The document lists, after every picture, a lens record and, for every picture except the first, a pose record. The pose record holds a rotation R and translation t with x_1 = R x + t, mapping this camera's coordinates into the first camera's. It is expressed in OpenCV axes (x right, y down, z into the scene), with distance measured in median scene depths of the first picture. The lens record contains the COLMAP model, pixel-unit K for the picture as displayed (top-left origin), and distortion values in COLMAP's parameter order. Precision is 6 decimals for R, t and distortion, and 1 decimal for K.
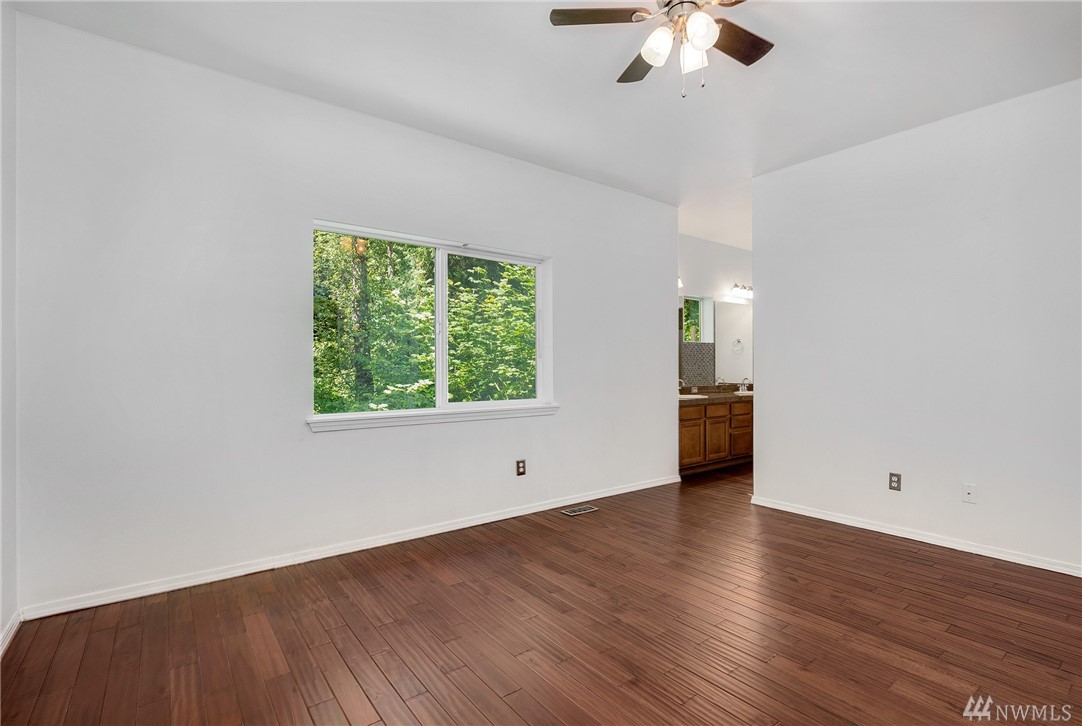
lens RADIAL K [[515.7, 0, 541.1], [0, 515.7, 365.4], [0, 0, 1]] dist [-0.024840, 0.007303]
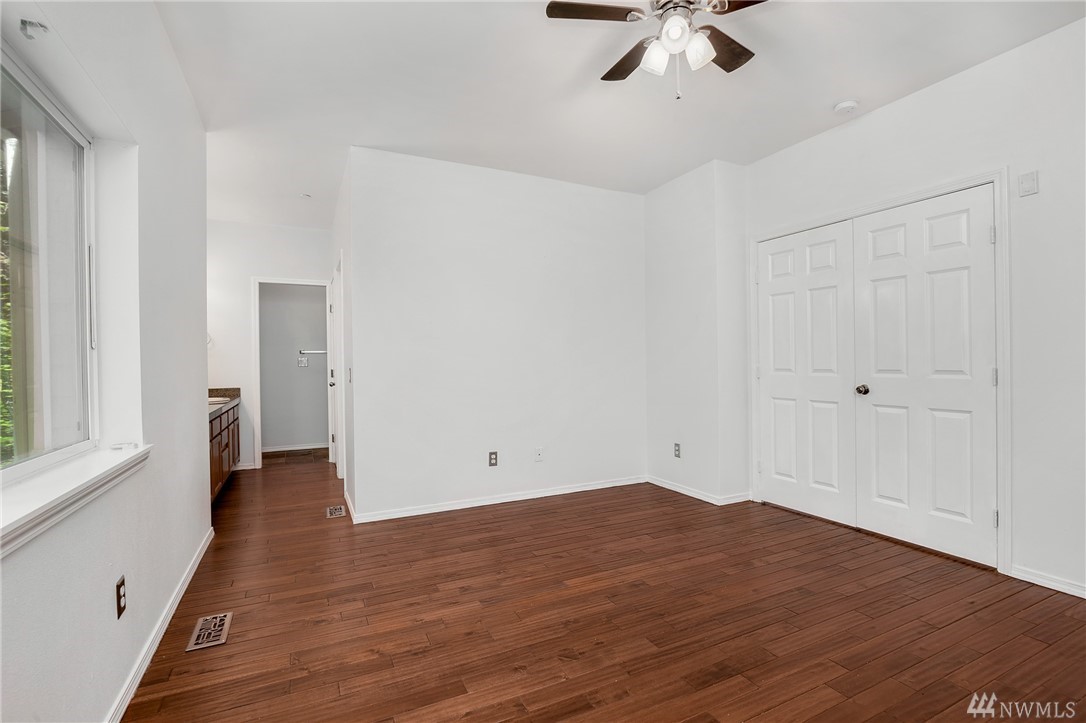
lens RADIAL K [[517.6, 0, 539.5], [0, 517.6, 360.1], [0, 0, 1]] dist [-0.024840, 0.007303]
pose [[0.181415, -0.003171, 0.983402, -0.520158], [0.012747, 0.999918, 0.000872, -0.005837], [-0.983324, 0.012377, 0.181440, 0.715999]]
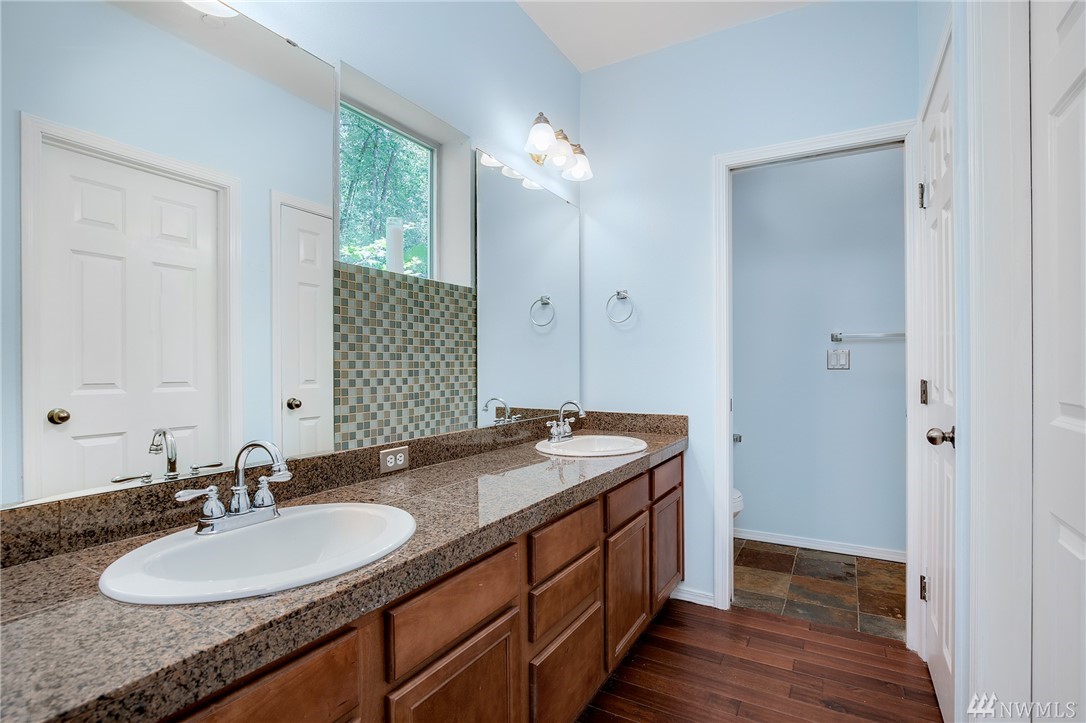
lens RADIAL K [[517.6, 0, 544.7], [0, 517.6, 365.3], [0, 0, 1]] dist [-0.024840, 0.007303]
pose [[0.920838, 0.002828, 0.389935, 0.508026], [-0.000394, 0.999980, -0.006321, 0.006071], [-0.389945, 0.005667, 0.920821, 1.398865]]
